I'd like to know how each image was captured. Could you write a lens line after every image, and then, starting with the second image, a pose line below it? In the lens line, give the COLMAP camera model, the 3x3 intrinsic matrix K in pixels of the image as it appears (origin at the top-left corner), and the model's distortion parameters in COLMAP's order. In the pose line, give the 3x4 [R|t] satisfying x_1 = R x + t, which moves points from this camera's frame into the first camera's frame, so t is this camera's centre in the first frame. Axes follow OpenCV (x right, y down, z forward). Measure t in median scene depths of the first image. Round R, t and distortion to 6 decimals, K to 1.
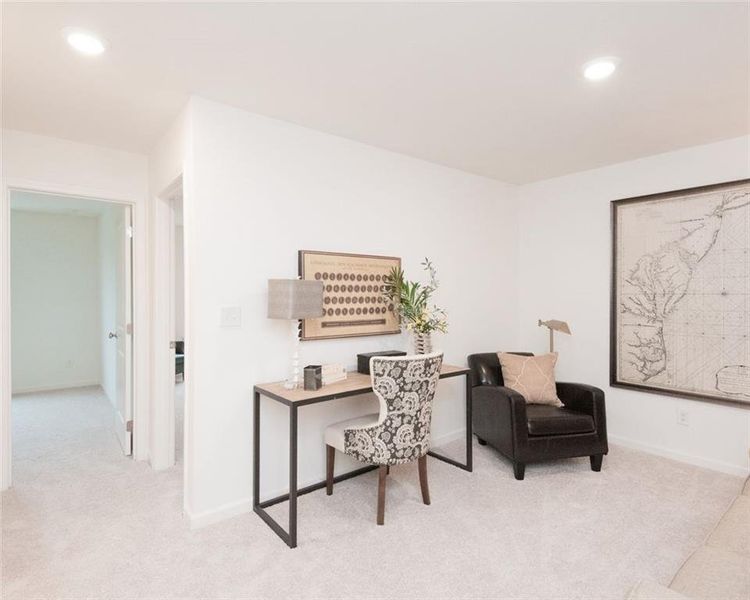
lens RADIAL K [[394.8, 0, 369.1], [0, 394.8, 296.8], [0, 0, 1]] dist [0.036588, -0.031998]
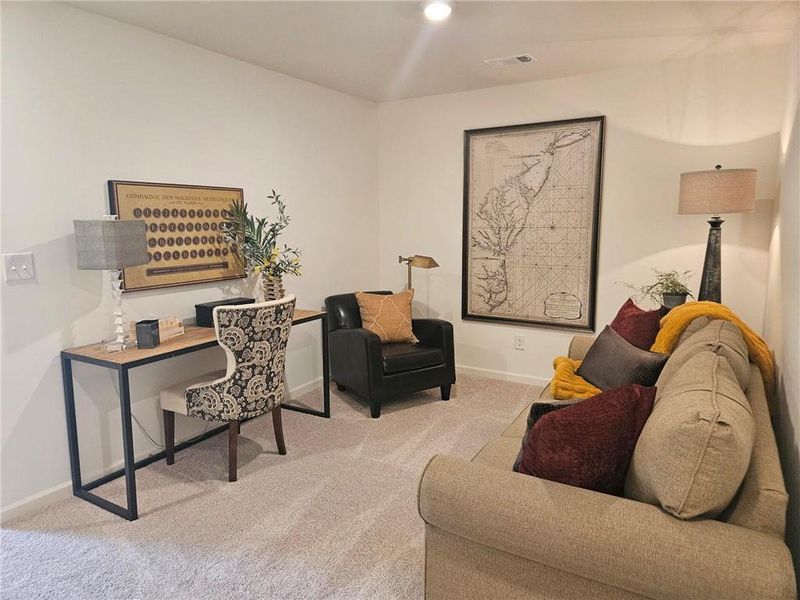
lens RADIAL K [[517.5, 0, 386.0], [0, 517.5, 287.7], [0, 0, 1]] dist [0.062804, -0.054484]
pose [[0.940691, -0.053217, 0.335066, -0.017387], [0.010418, 0.991686, 0.128255, -0.030799], [-0.339106, -0.117158, 0.933424, -0.181384]]
